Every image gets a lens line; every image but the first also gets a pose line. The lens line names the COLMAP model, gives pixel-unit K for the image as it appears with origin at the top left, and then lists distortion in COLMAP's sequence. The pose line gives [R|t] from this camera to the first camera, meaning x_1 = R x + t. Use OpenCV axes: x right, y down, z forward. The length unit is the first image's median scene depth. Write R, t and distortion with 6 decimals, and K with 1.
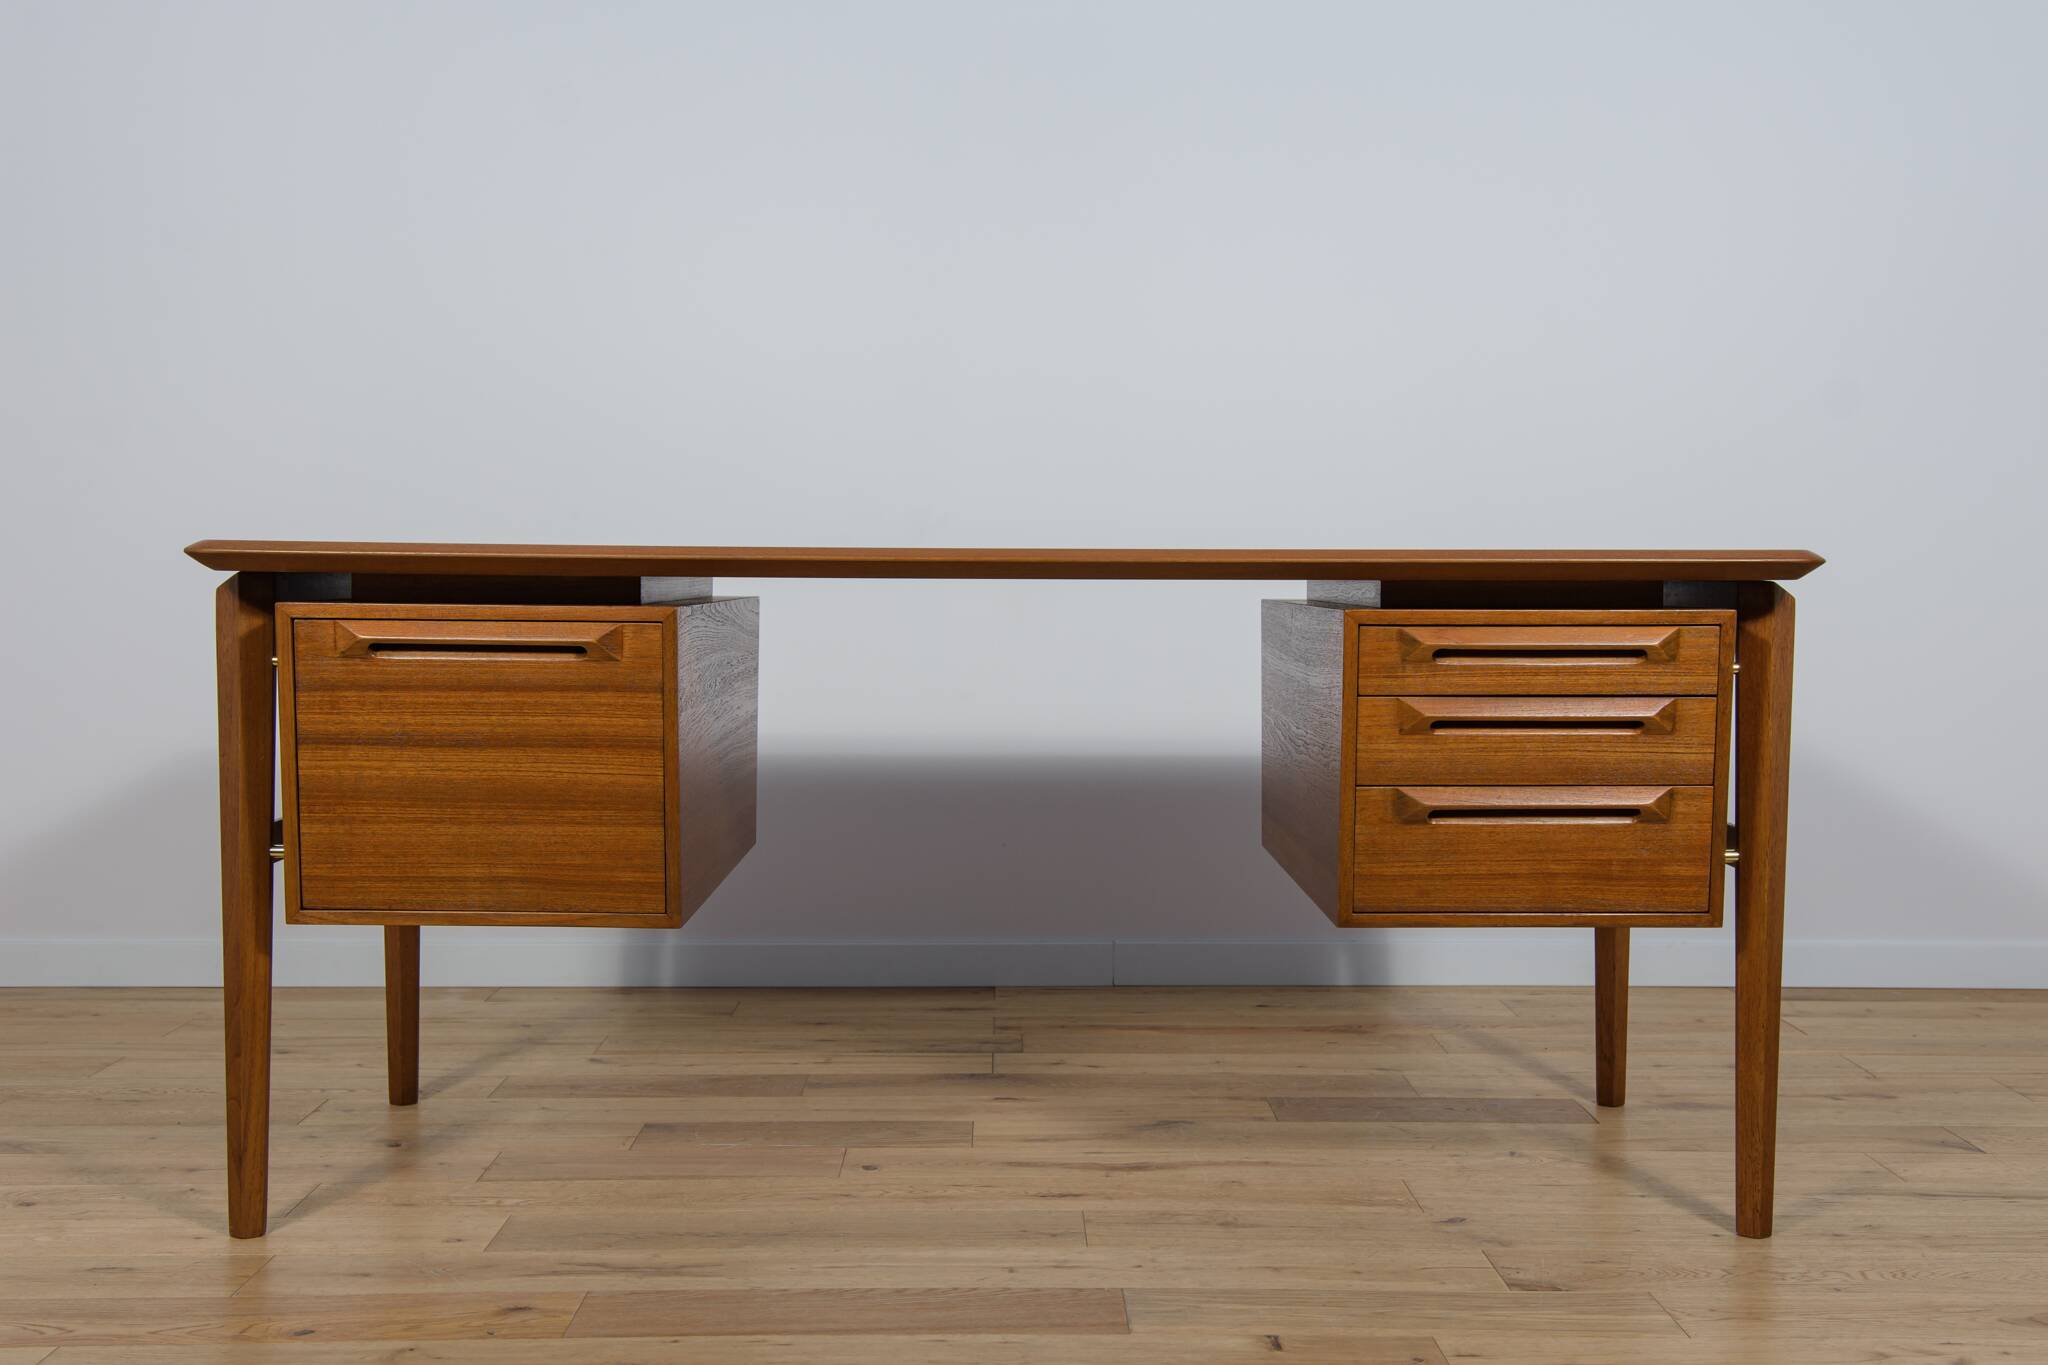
lens RADIAL K [[2233.5, 0, 1050.7], [0, 2233.5, 686.7], [0, 0, 1]] dist [-0.002675, 0.105205]
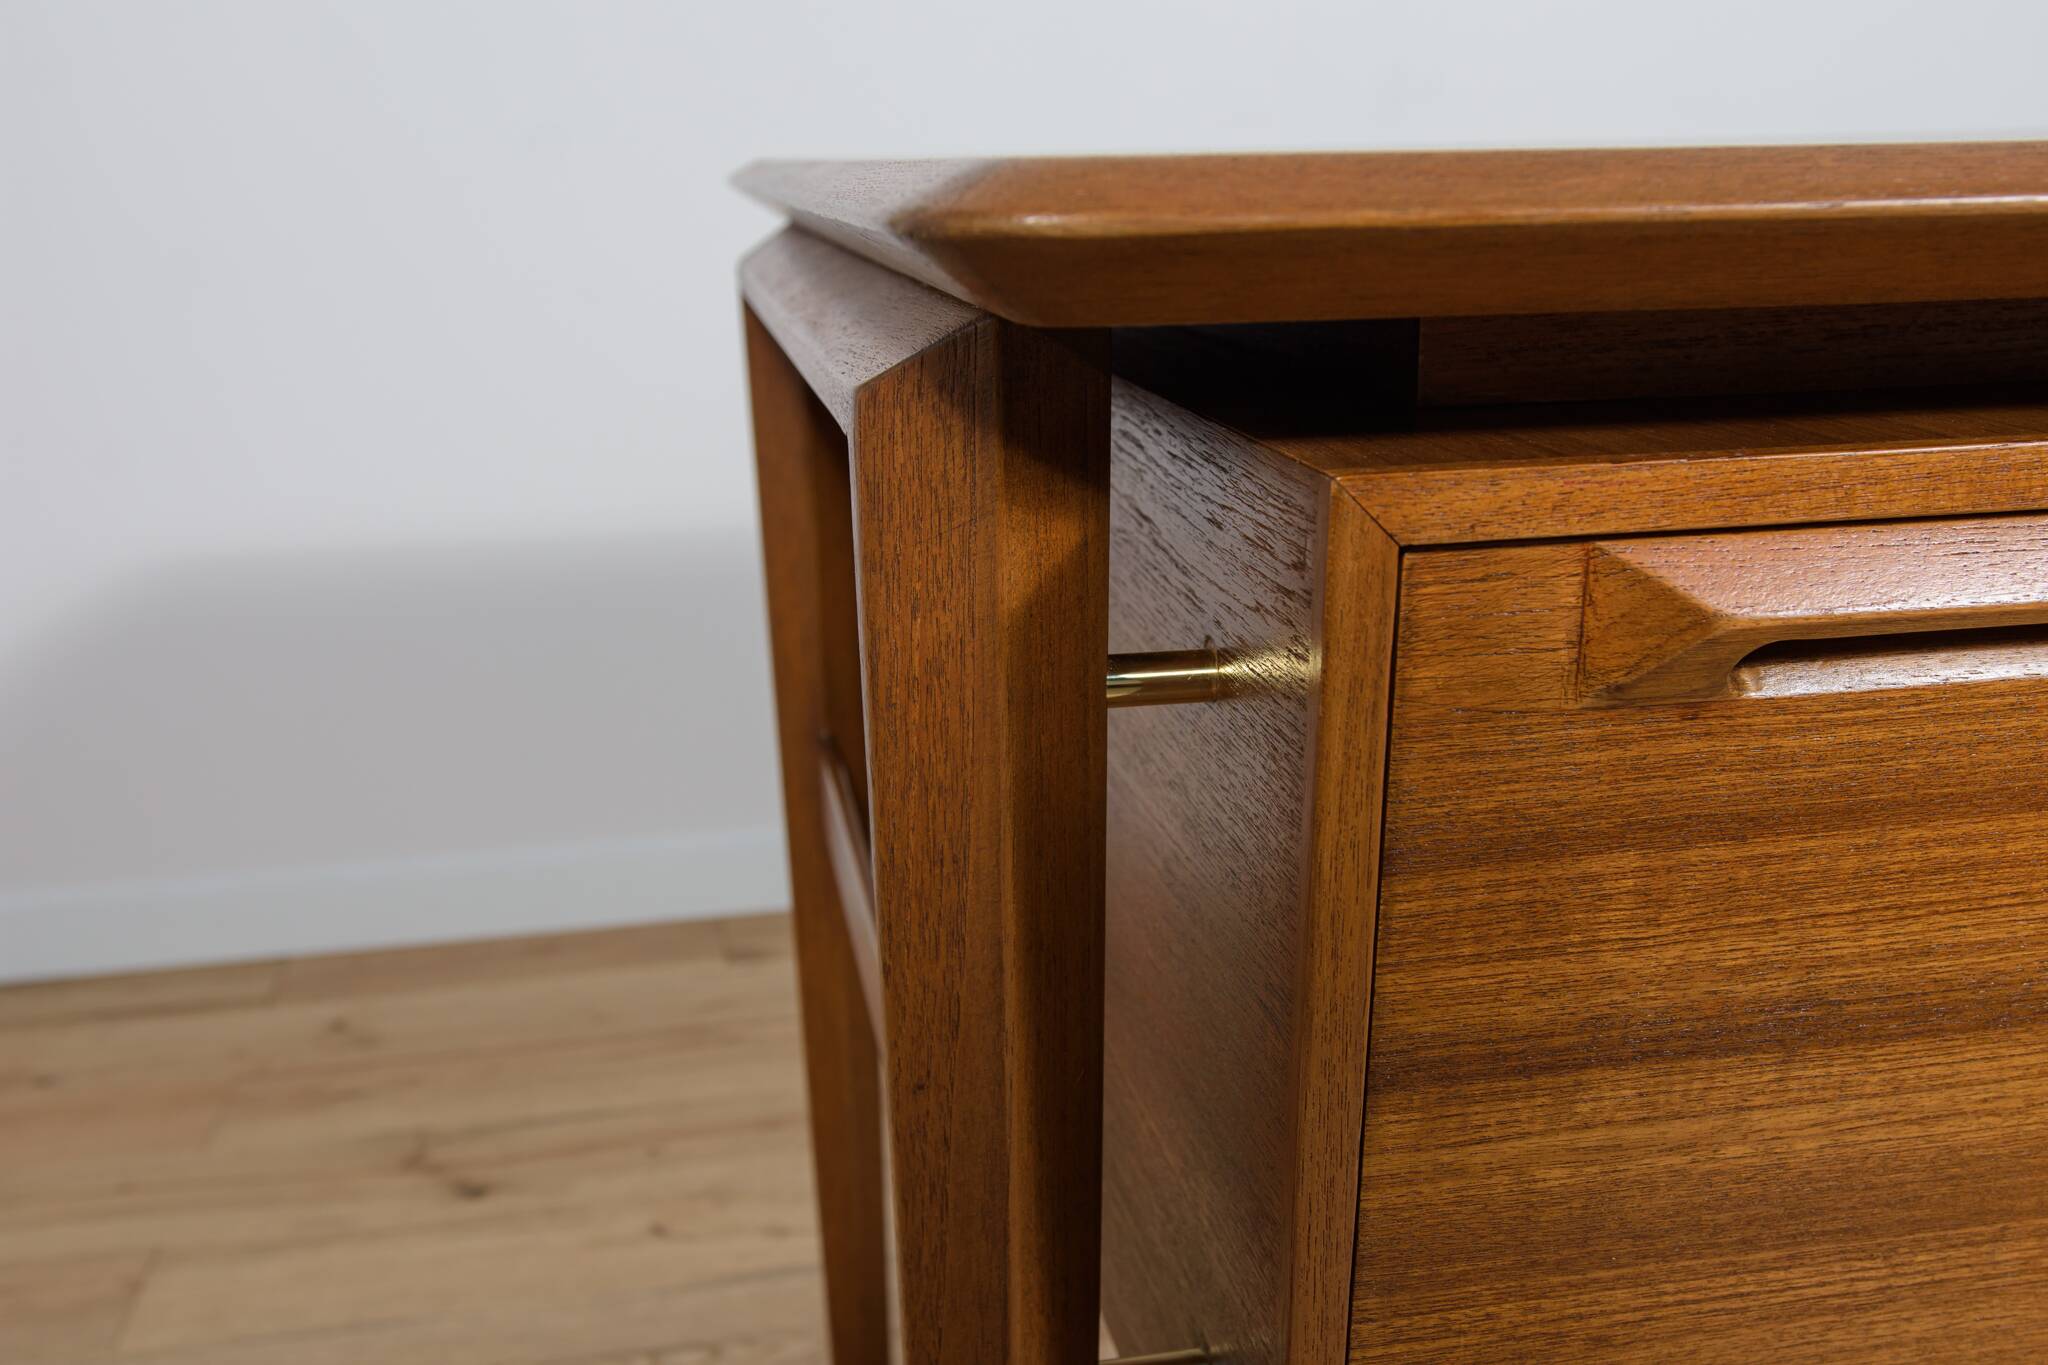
lens RADIAL K [[1924.5, 0, 1024.0], [0, 1924.5, 682.5], [0, 0, 1]] dist [-0.009297, 0.009303]
pose [[0.985741, -0.074271, 0.150994, -0.396892], [0.040599, 0.975787, 0.214924, -0.056936], [-0.163301, -0.205729, 0.964888, 0.829371]]
